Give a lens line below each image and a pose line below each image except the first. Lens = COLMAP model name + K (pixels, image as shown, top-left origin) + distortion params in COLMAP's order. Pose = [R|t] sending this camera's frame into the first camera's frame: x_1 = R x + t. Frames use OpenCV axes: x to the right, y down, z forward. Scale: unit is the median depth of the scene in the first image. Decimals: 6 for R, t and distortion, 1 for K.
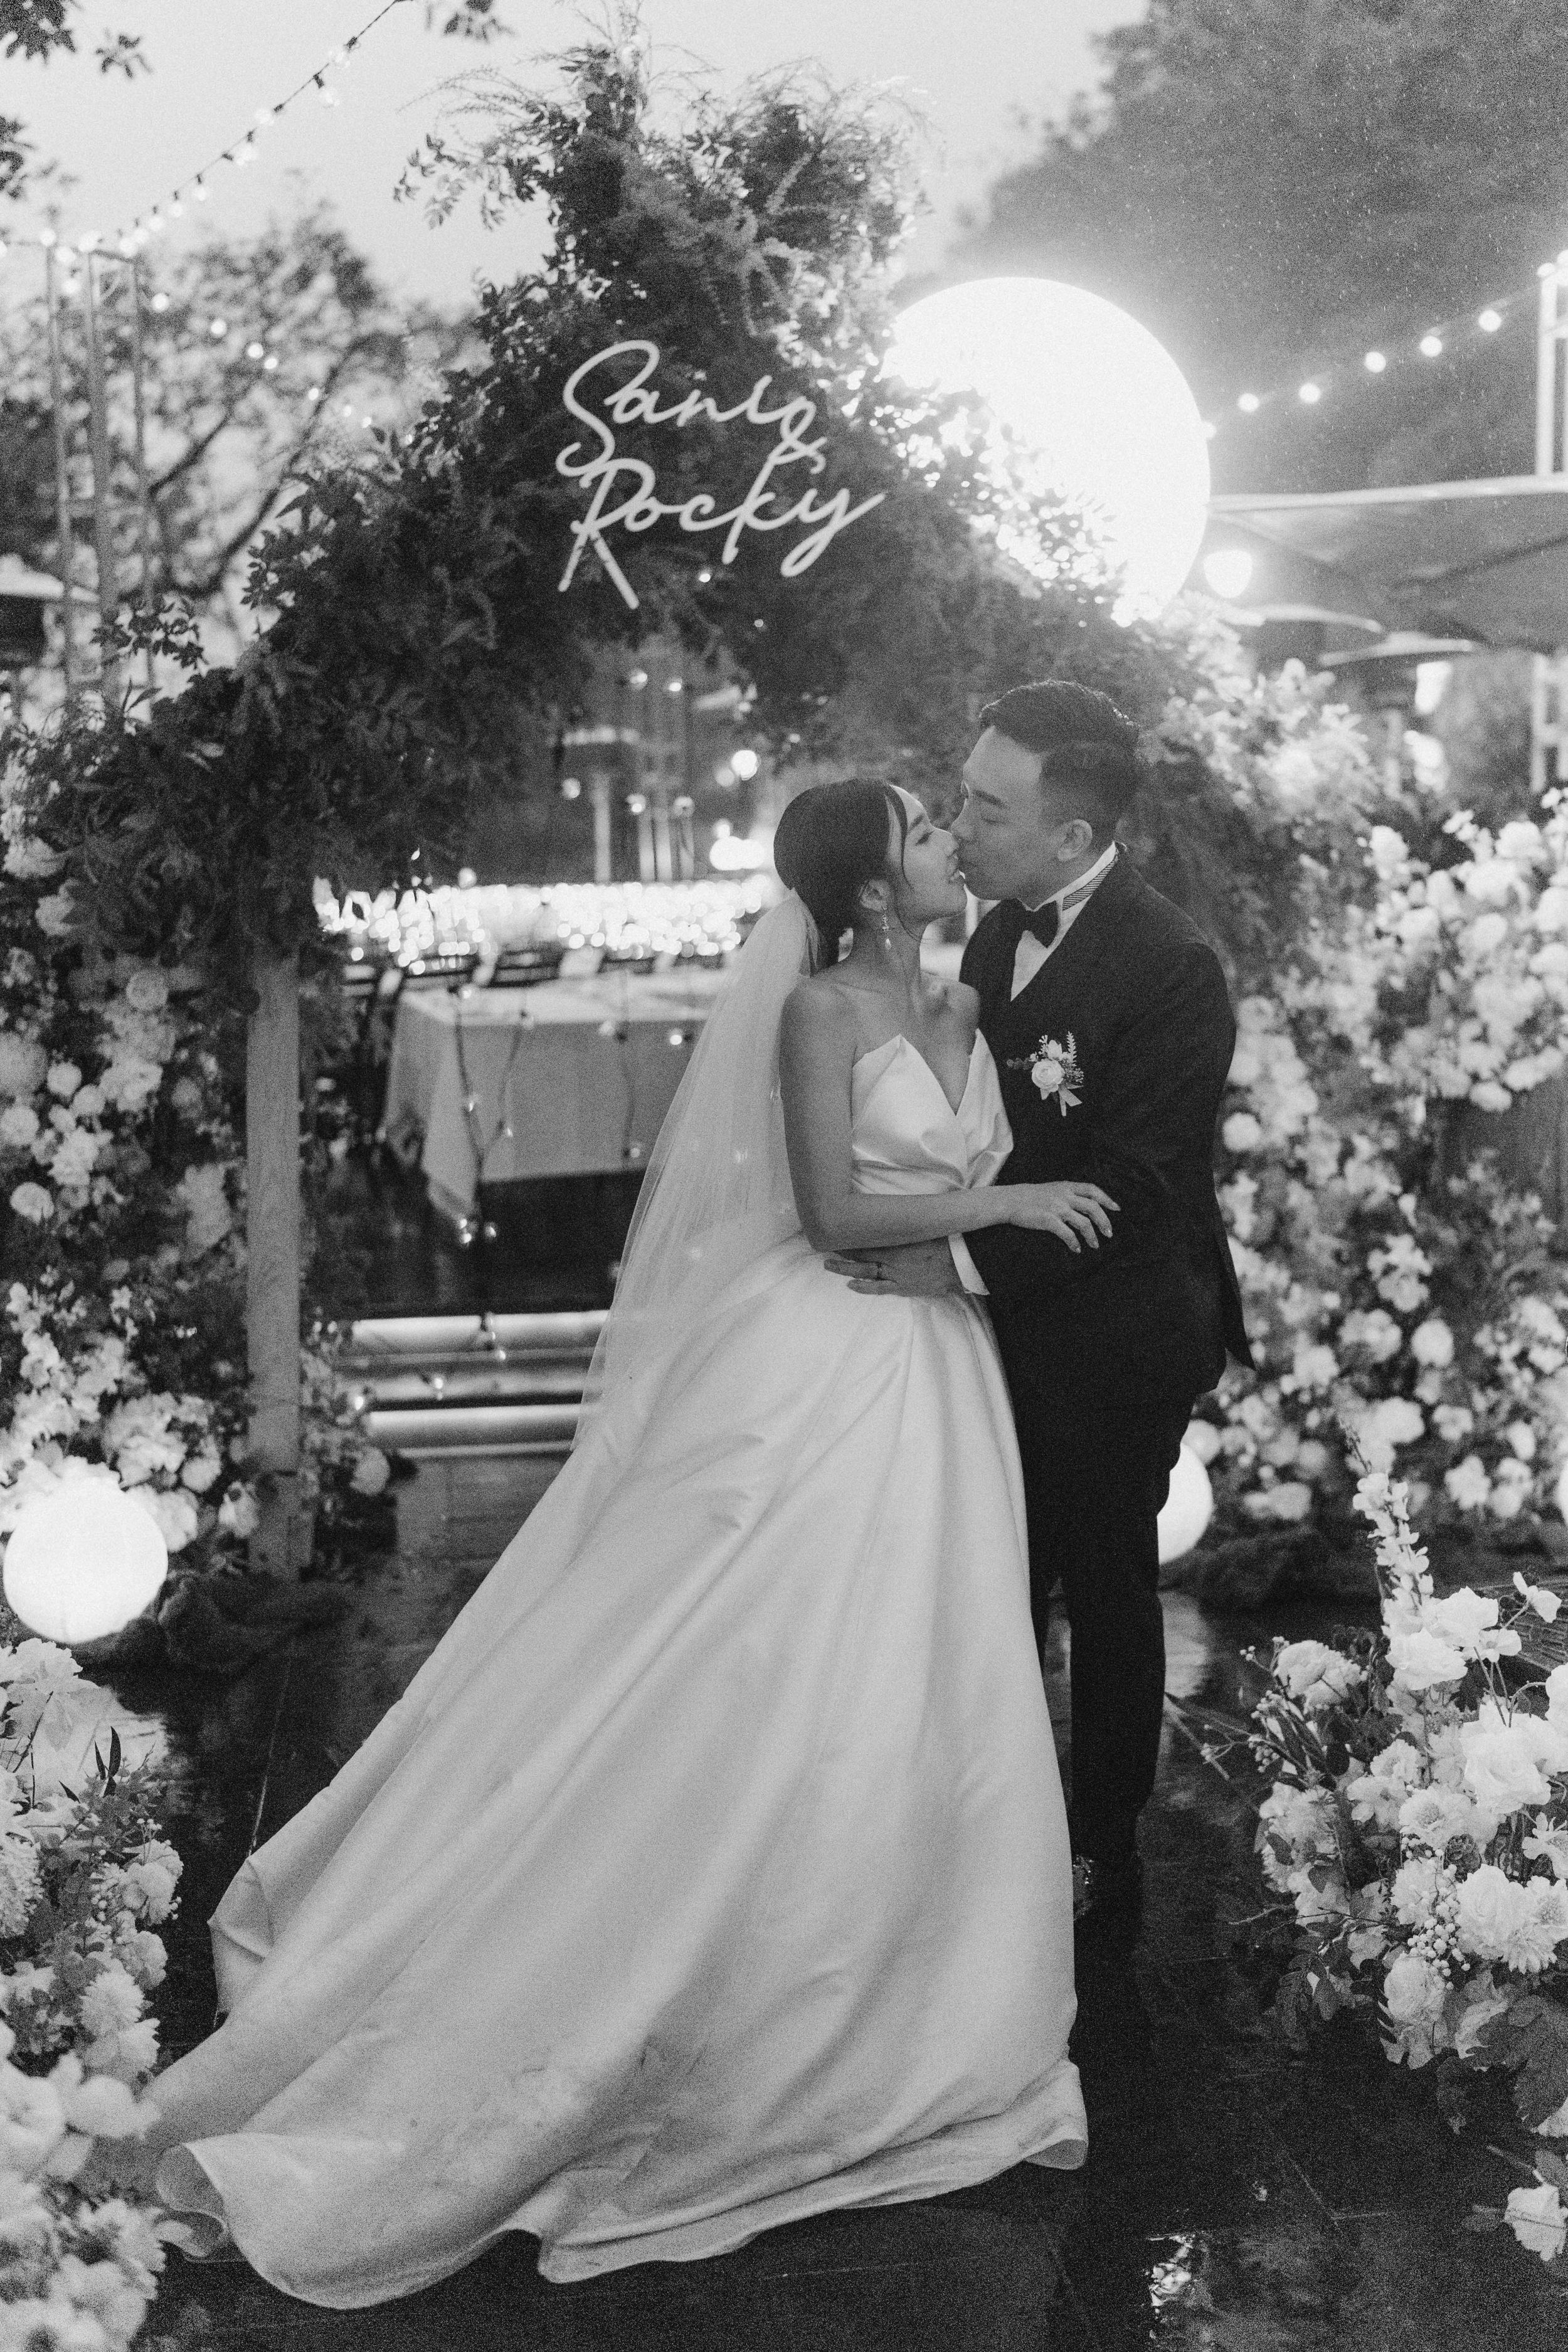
lens RADIAL K [[2354.2, 0, 784.0], [0, 2354.2, 1176.0], [0, 0, 1]] dist [0.004095, -0.019212]
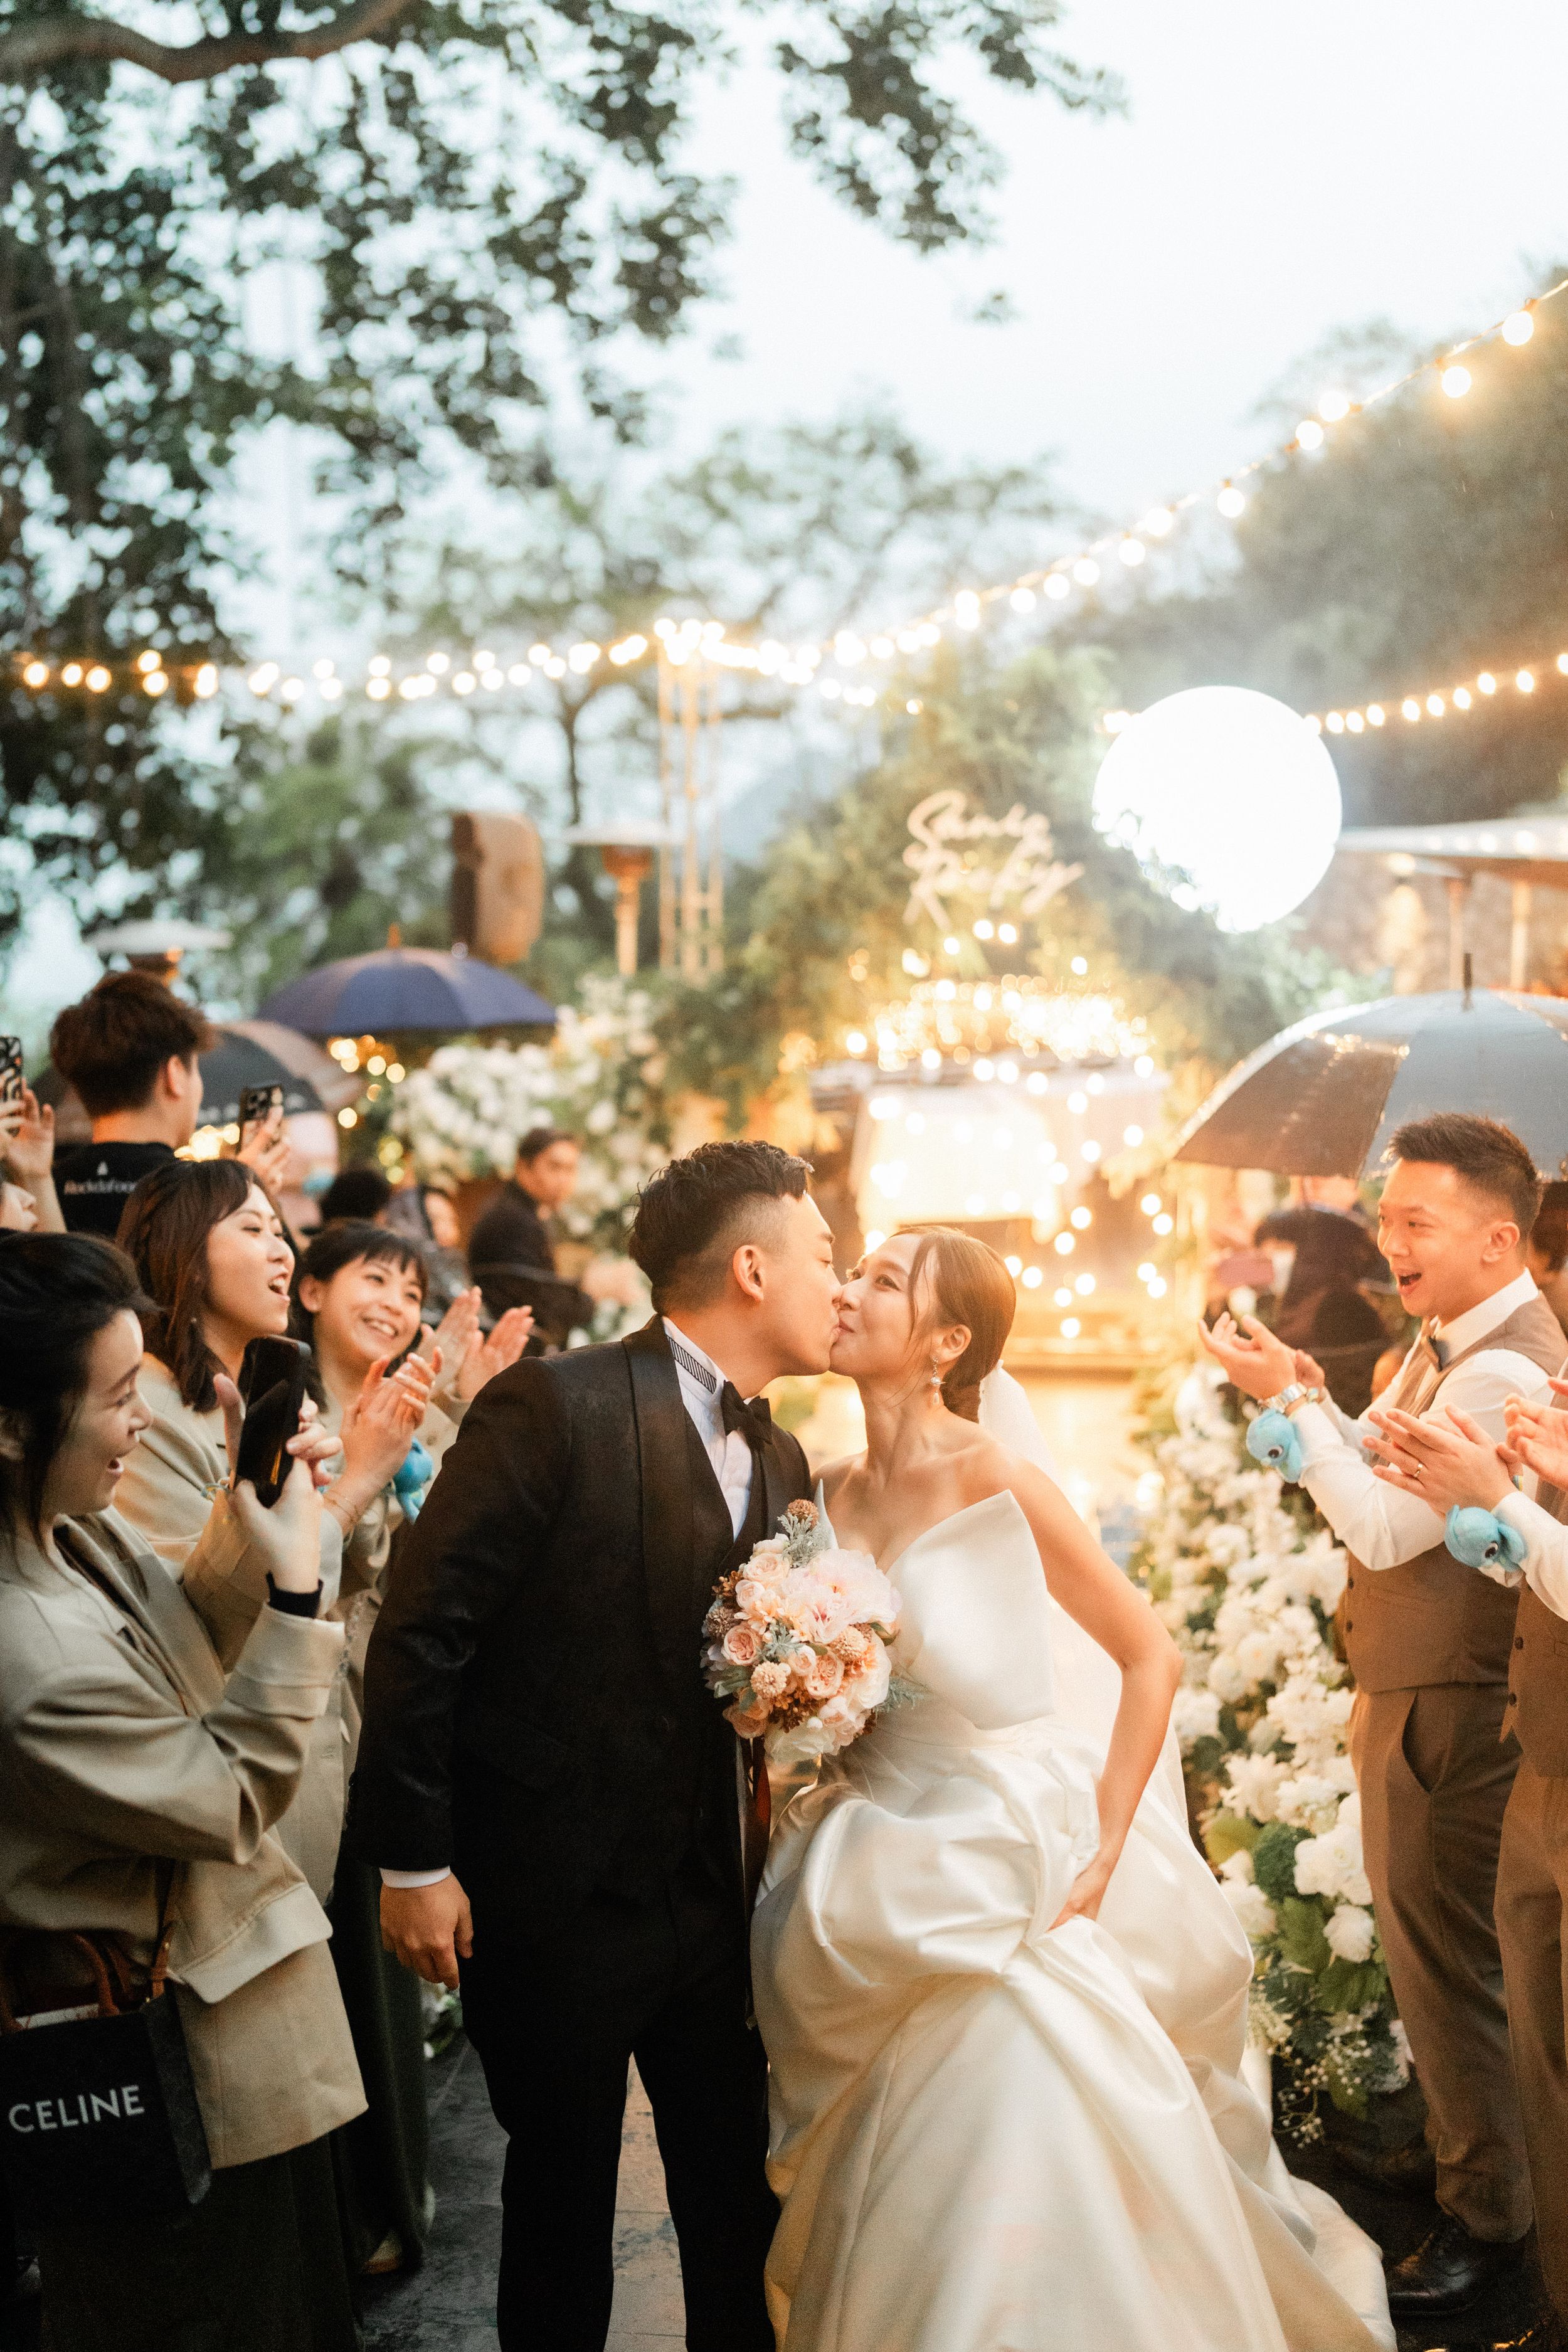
lens RADIAL K [[2371.9, 0, 831.6], [0, 2371.9, 1172.1], [0, 0, 1]] dist [0.000967, 0.003378]
pose [[0.976077, 0.037927, -0.214093, 0.258648], [-0.041936, 0.999019, -0.014216, -0.006733], [0.213344, 0.022855, 0.976710, -0.888833]]
